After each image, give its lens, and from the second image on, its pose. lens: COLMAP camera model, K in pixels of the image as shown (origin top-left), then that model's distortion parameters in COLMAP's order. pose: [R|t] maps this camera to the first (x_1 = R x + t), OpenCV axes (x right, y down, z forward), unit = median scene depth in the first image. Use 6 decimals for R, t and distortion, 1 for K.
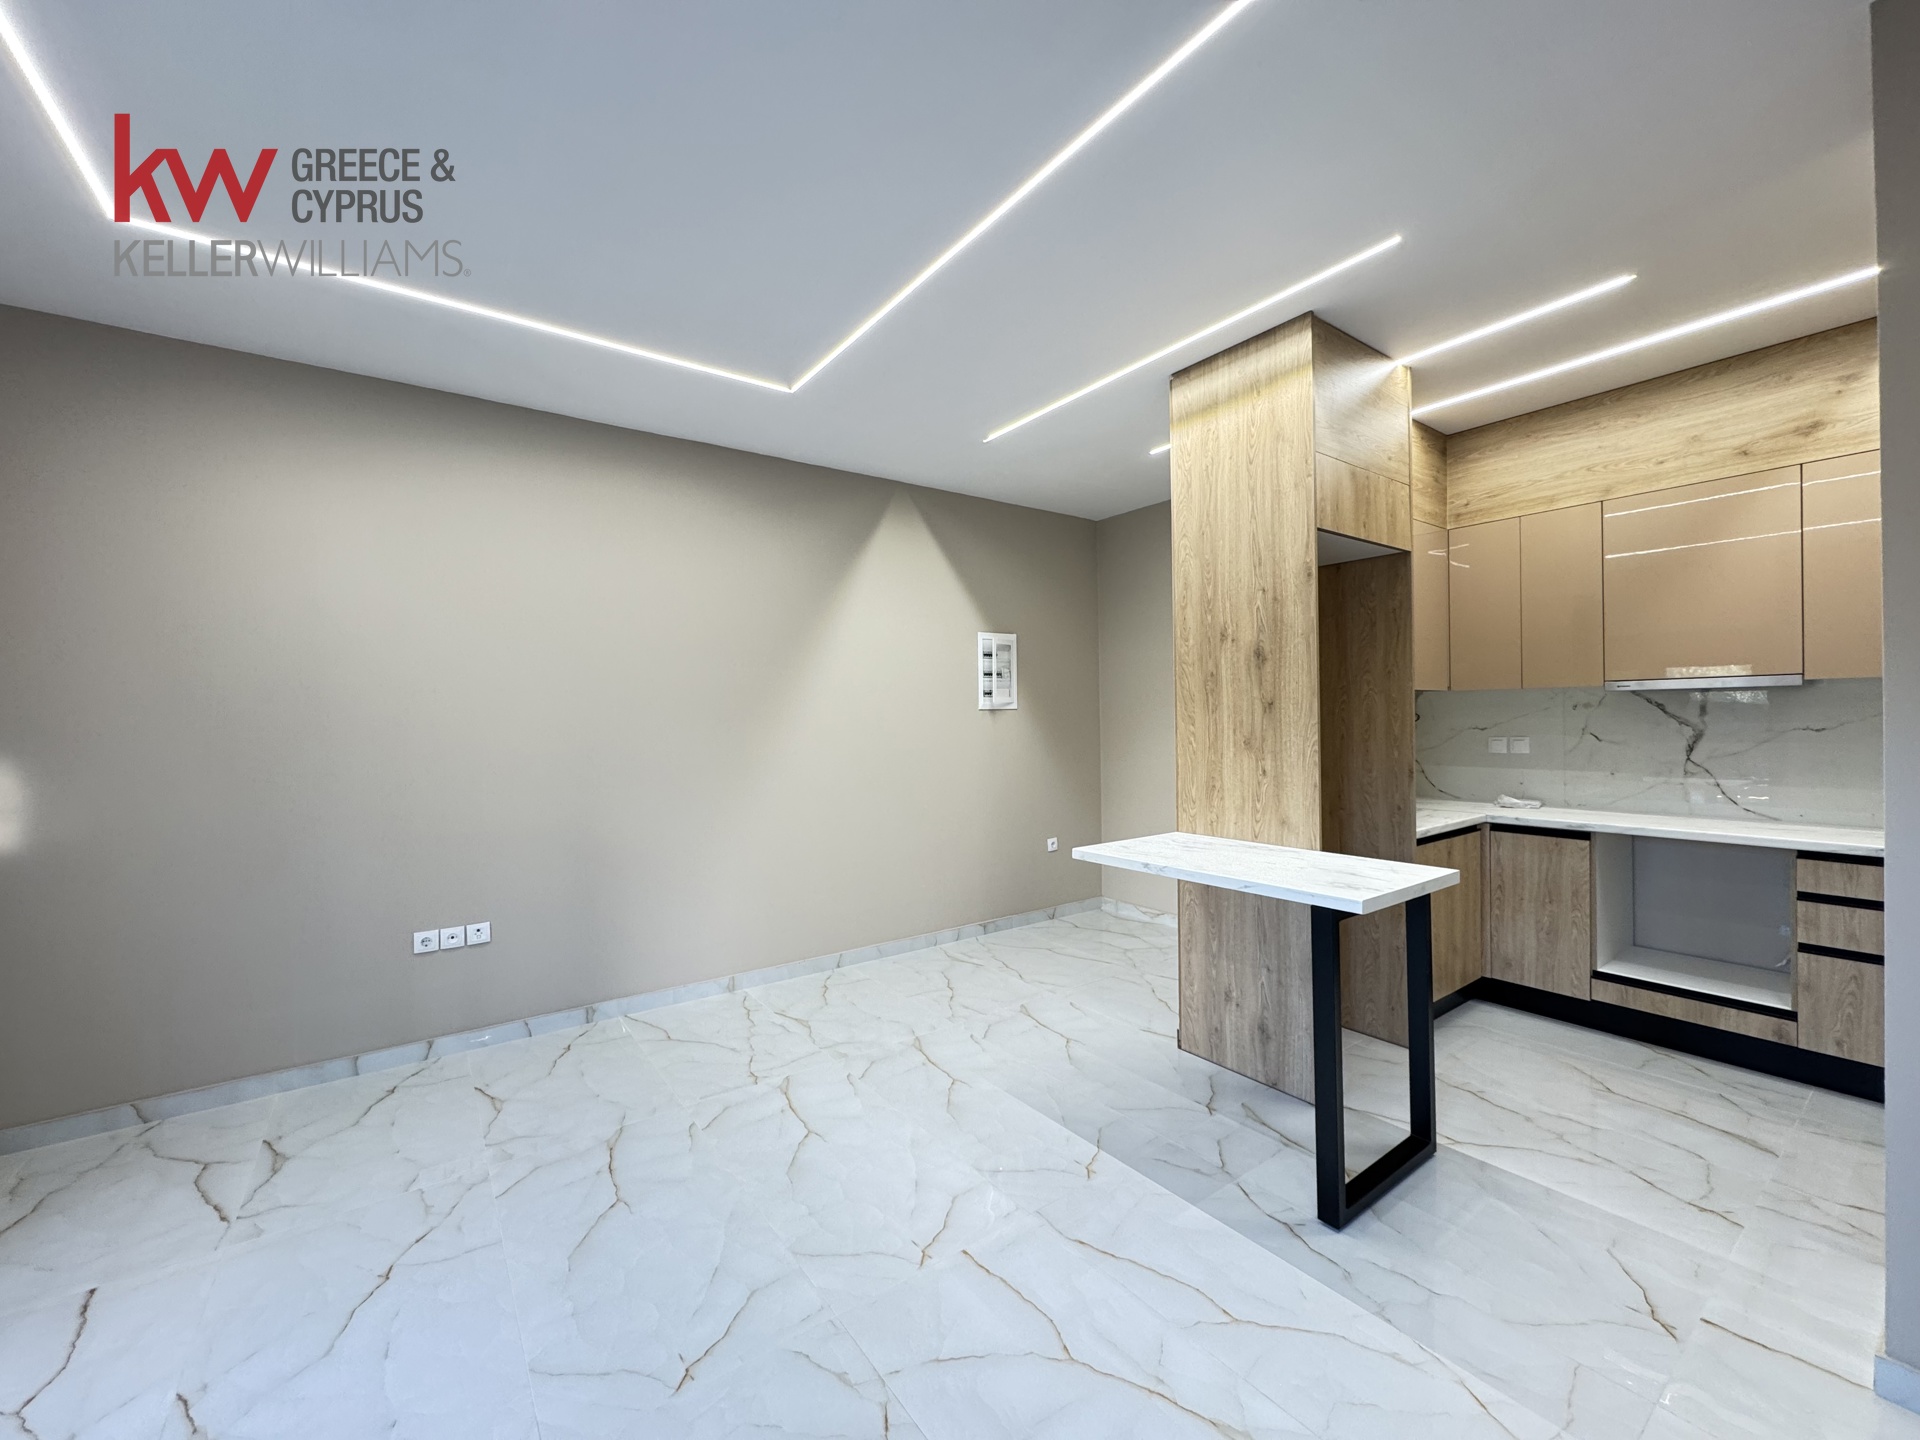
lens RADIAL K [[764.2, 0, 960.0], [0, 764.2, 720.0], [0, 0, 1]] dist [-0.004519, 0.000917]
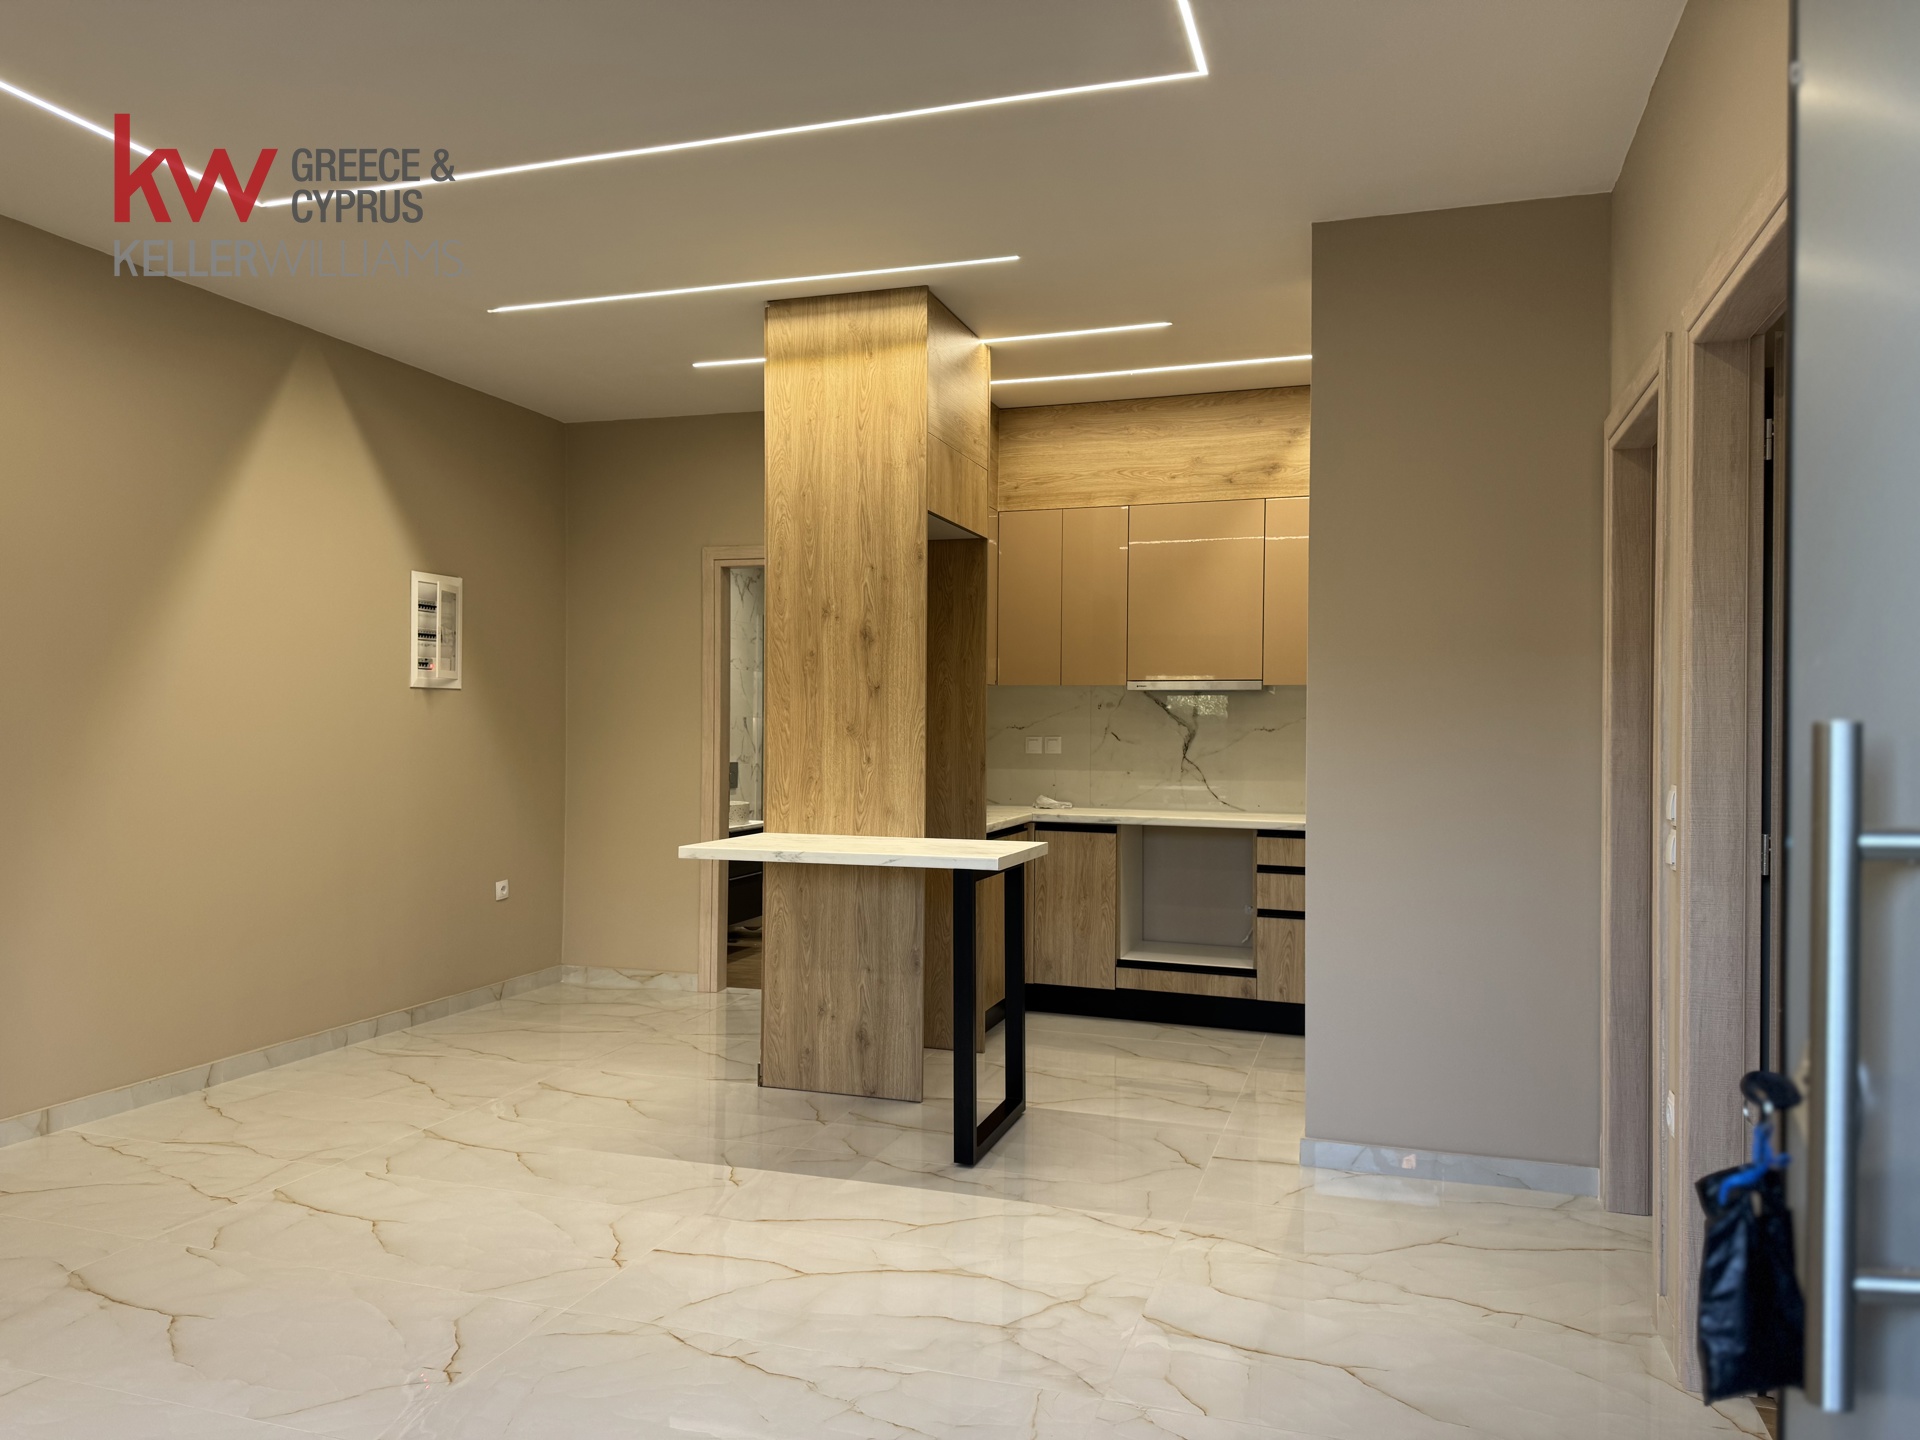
lens RADIAL K [[1263.8, 0, 960.0], [0, 1263.8, 720.0], [0, 0, 1]] dist [0.143053, -0.170760]
pose [[0.817315, 0.023452, 0.575714, -0.384196], [-0.018578, 0.999724, -0.014350, 0.036920], [-0.575892, 0.001033, 0.817525, -0.320959]]
